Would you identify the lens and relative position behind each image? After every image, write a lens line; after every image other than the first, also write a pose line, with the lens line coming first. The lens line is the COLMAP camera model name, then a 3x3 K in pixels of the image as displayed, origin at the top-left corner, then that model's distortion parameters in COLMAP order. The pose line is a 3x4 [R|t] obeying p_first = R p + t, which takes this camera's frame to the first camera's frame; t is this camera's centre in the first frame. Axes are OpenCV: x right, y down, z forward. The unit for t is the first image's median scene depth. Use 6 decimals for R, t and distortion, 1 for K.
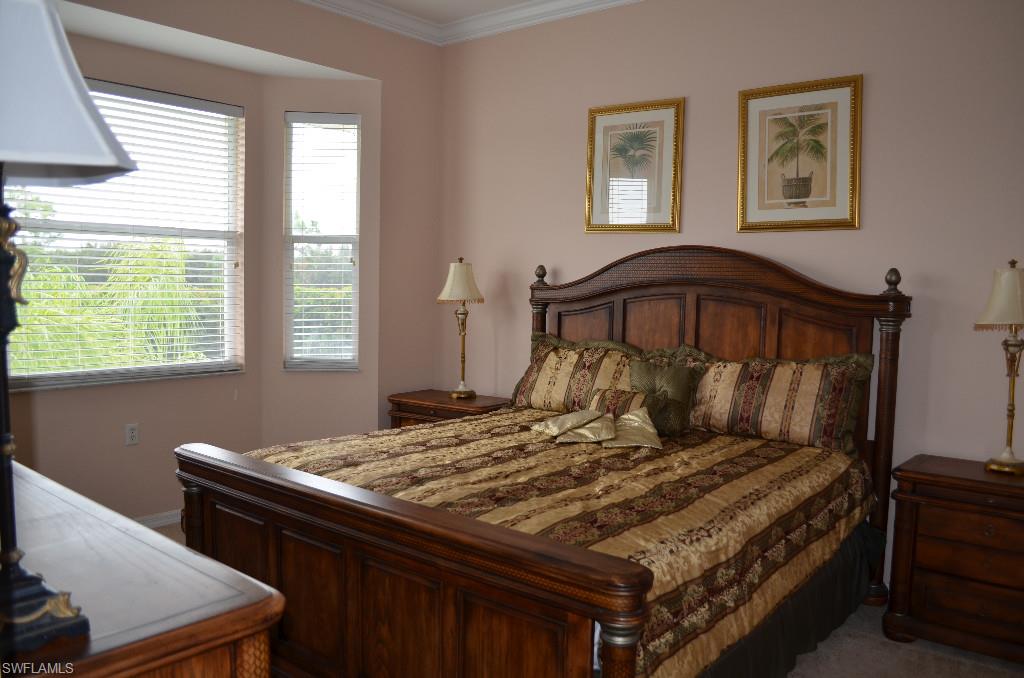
lens RADIAL K [[811.1, 0, 512.2], [0, 811.1, 338.1], [0, 0, 1]] dist [-0.086430, 0.011402]
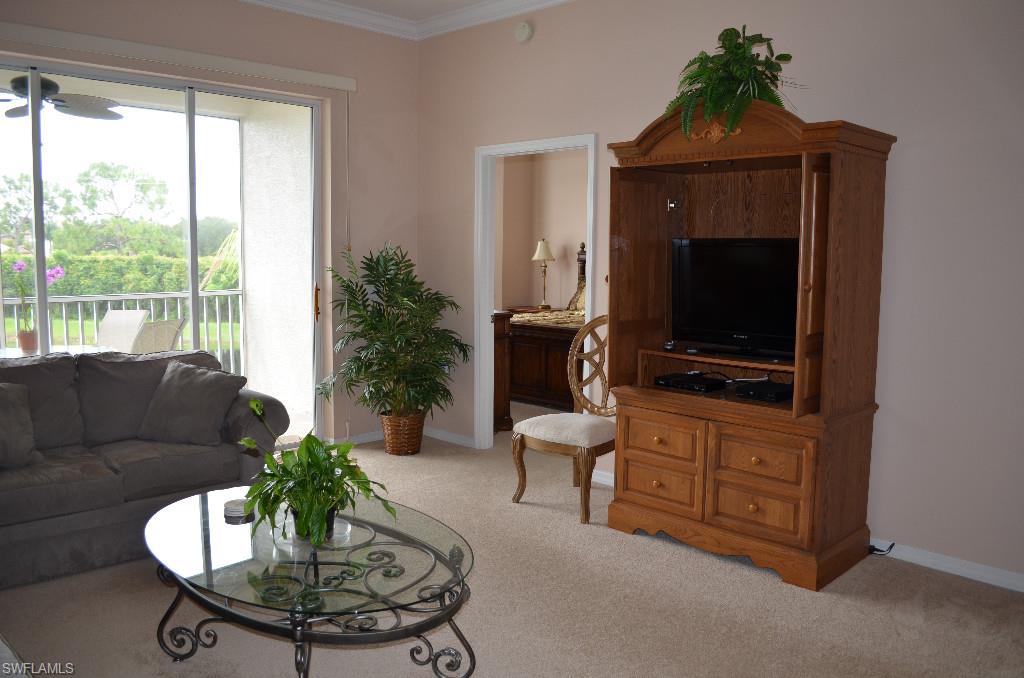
lens RADIAL K [[811.1, 0, 511.8], [0, 811.1, 338.3], [0, 0, 1]] dist [-0.086430, 0.011402]
pose [[0.996093, 0.003905, -0.088219, 0.038099], [-0.000643, 0.999316, 0.036982, 0.075084], [0.088303, -0.036781, 0.995414, -1.038108]]
